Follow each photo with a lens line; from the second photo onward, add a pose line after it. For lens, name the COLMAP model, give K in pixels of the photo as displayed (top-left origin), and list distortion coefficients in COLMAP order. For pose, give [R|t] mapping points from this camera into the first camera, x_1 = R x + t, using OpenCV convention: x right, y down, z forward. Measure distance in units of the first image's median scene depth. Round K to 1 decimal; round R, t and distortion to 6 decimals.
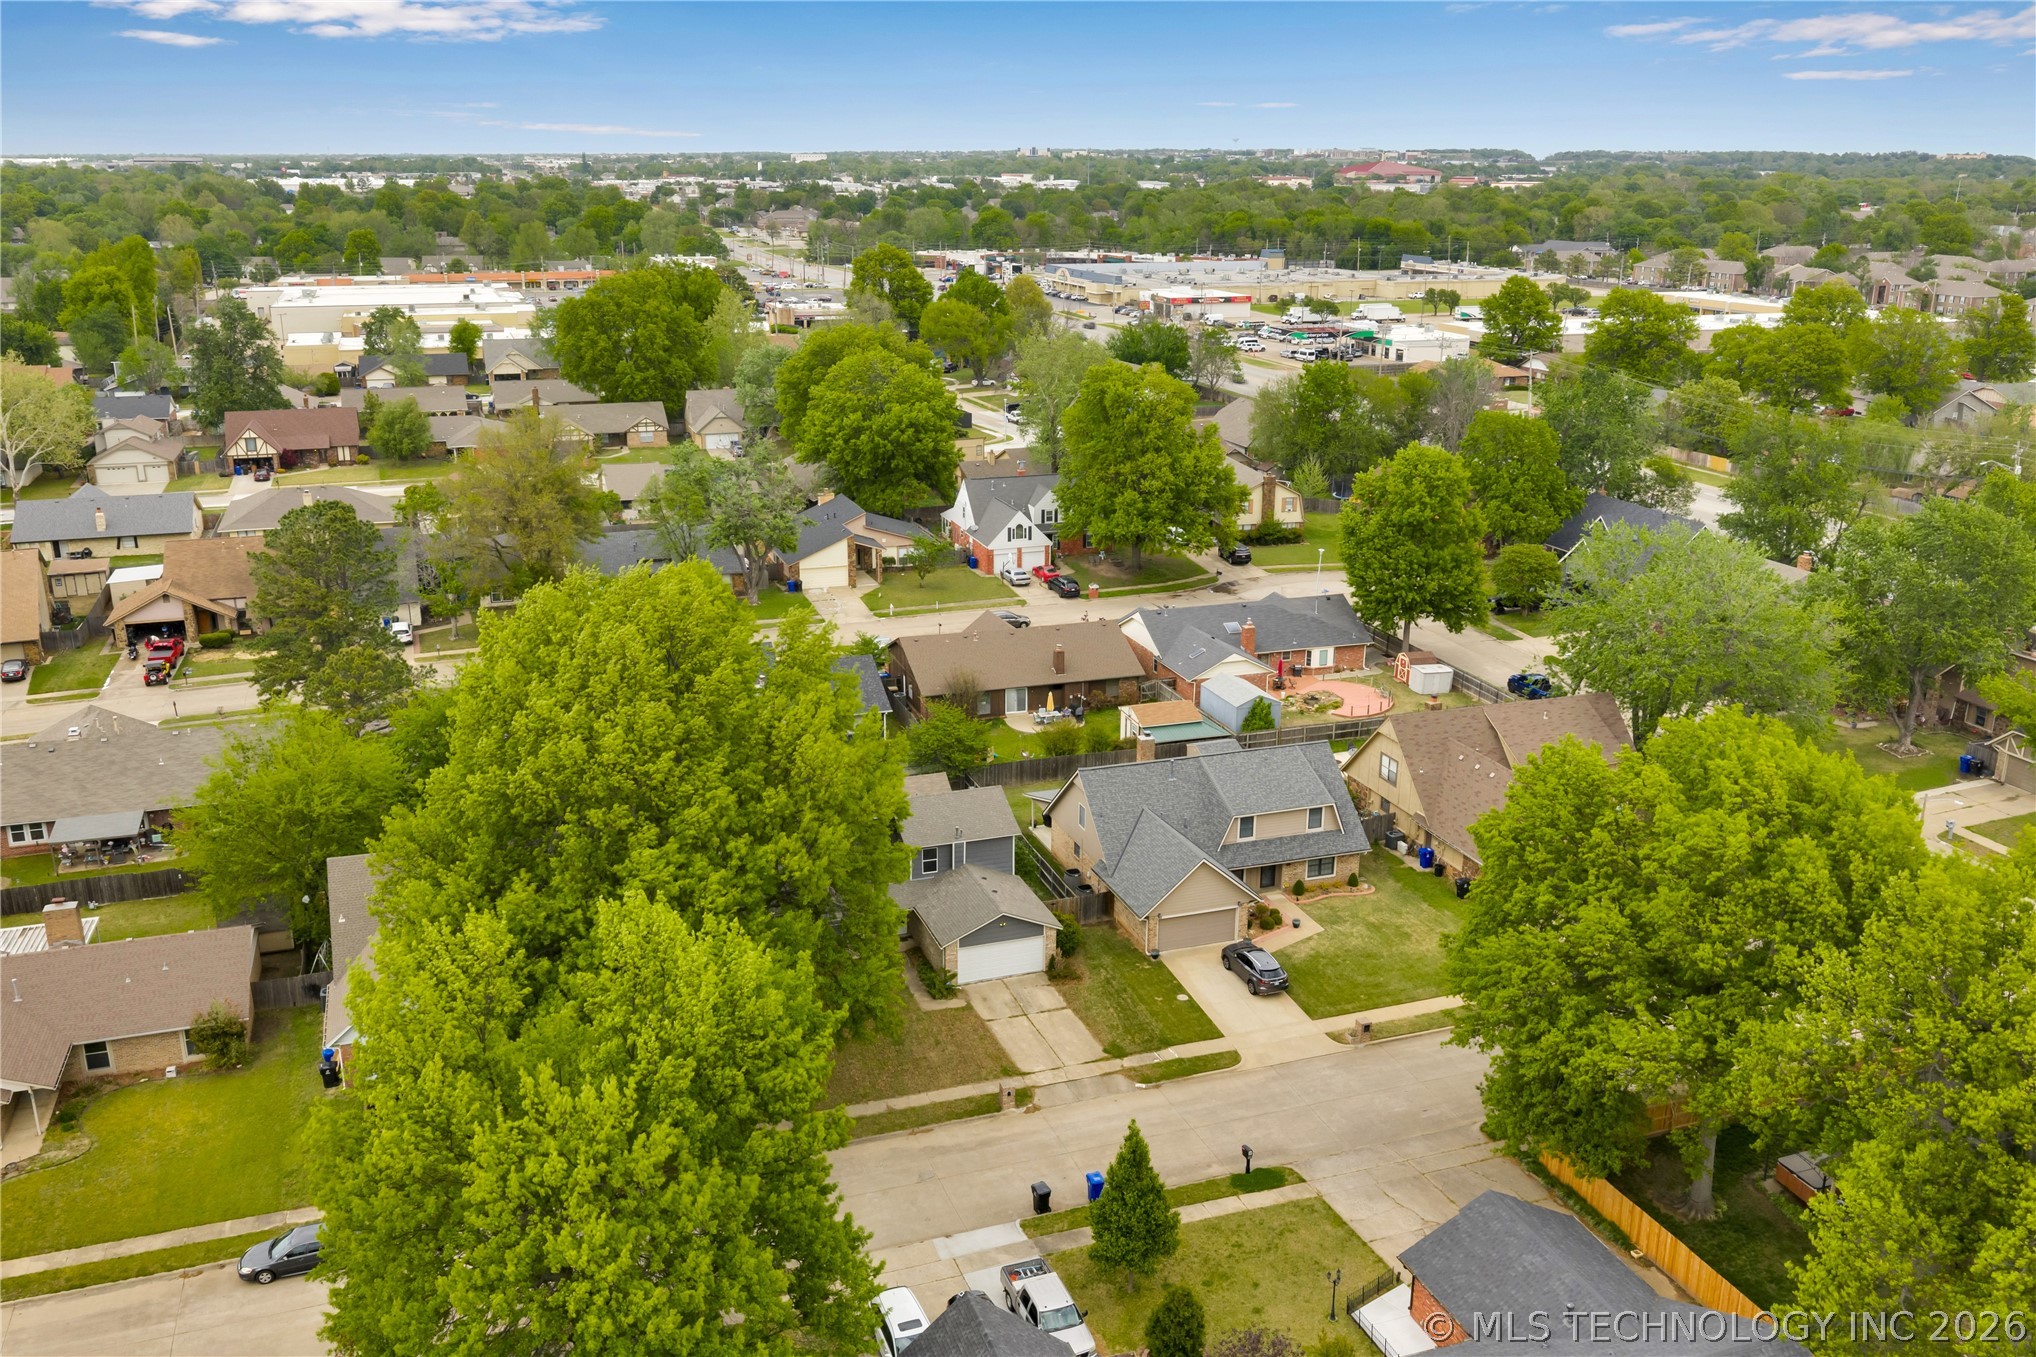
lens RADIAL K [[1766.7, 0, 1018.0], [0, 1766.7, 678.5], [0, 0, 1]] dist [-0.016811, -0.009336]
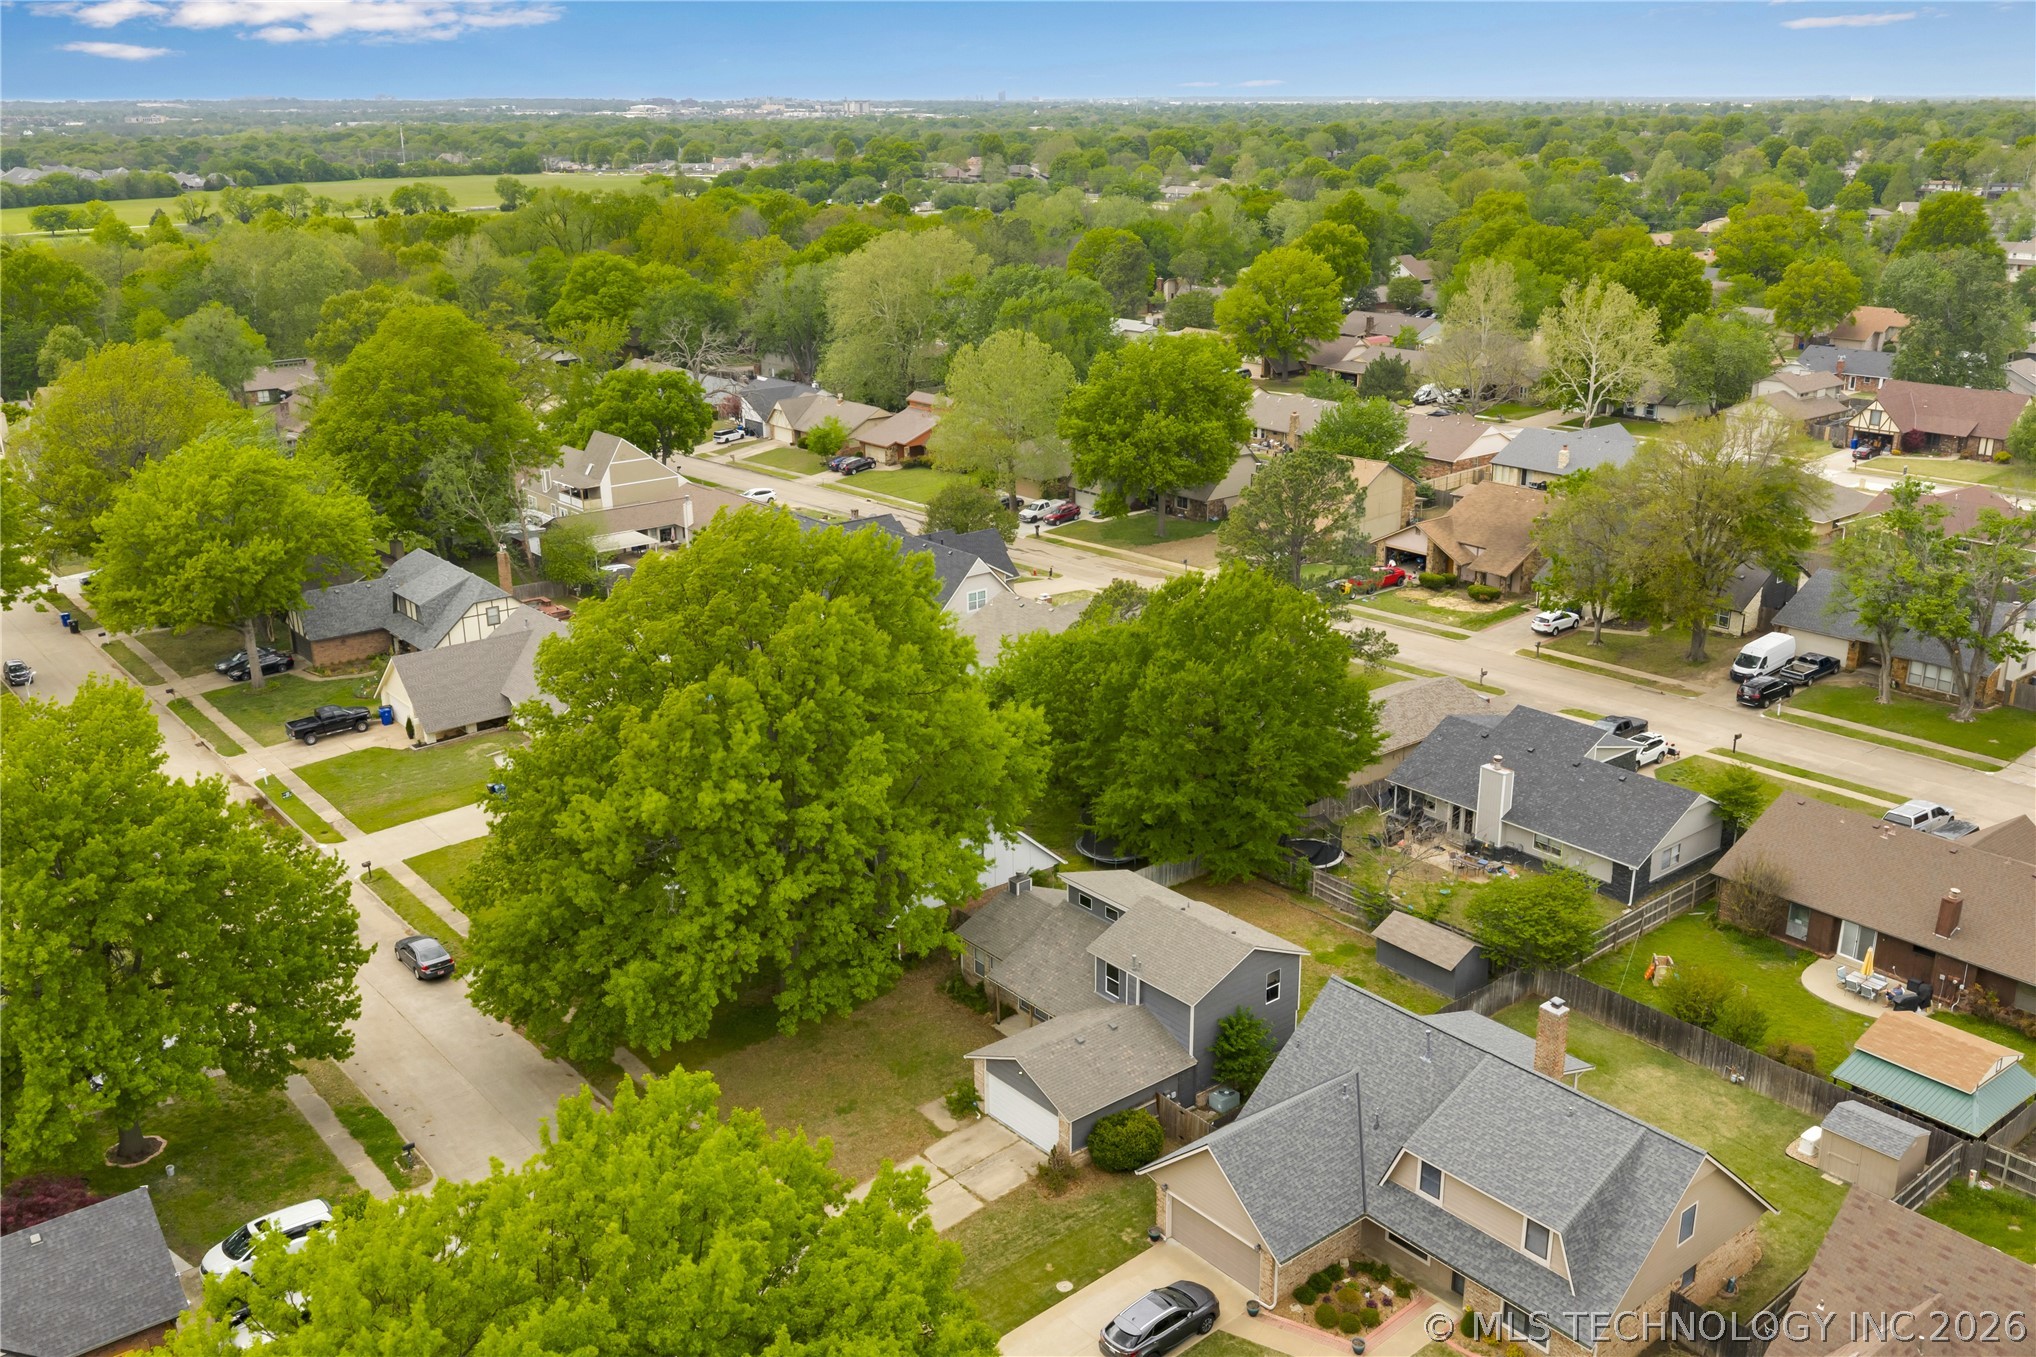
lens RADIAL K [[1766.7, 0, 1018.0], [0, 1766.7, 678.5], [0, 0, 1]] dist [-0.016811, -0.009336]
pose [[0.301153, 0.283219, -0.910546, 0.465376], [-0.251202, 0.944710, 0.210763, -0.137604], [0.919894, 0.165259, 0.355647, 0.472762]]
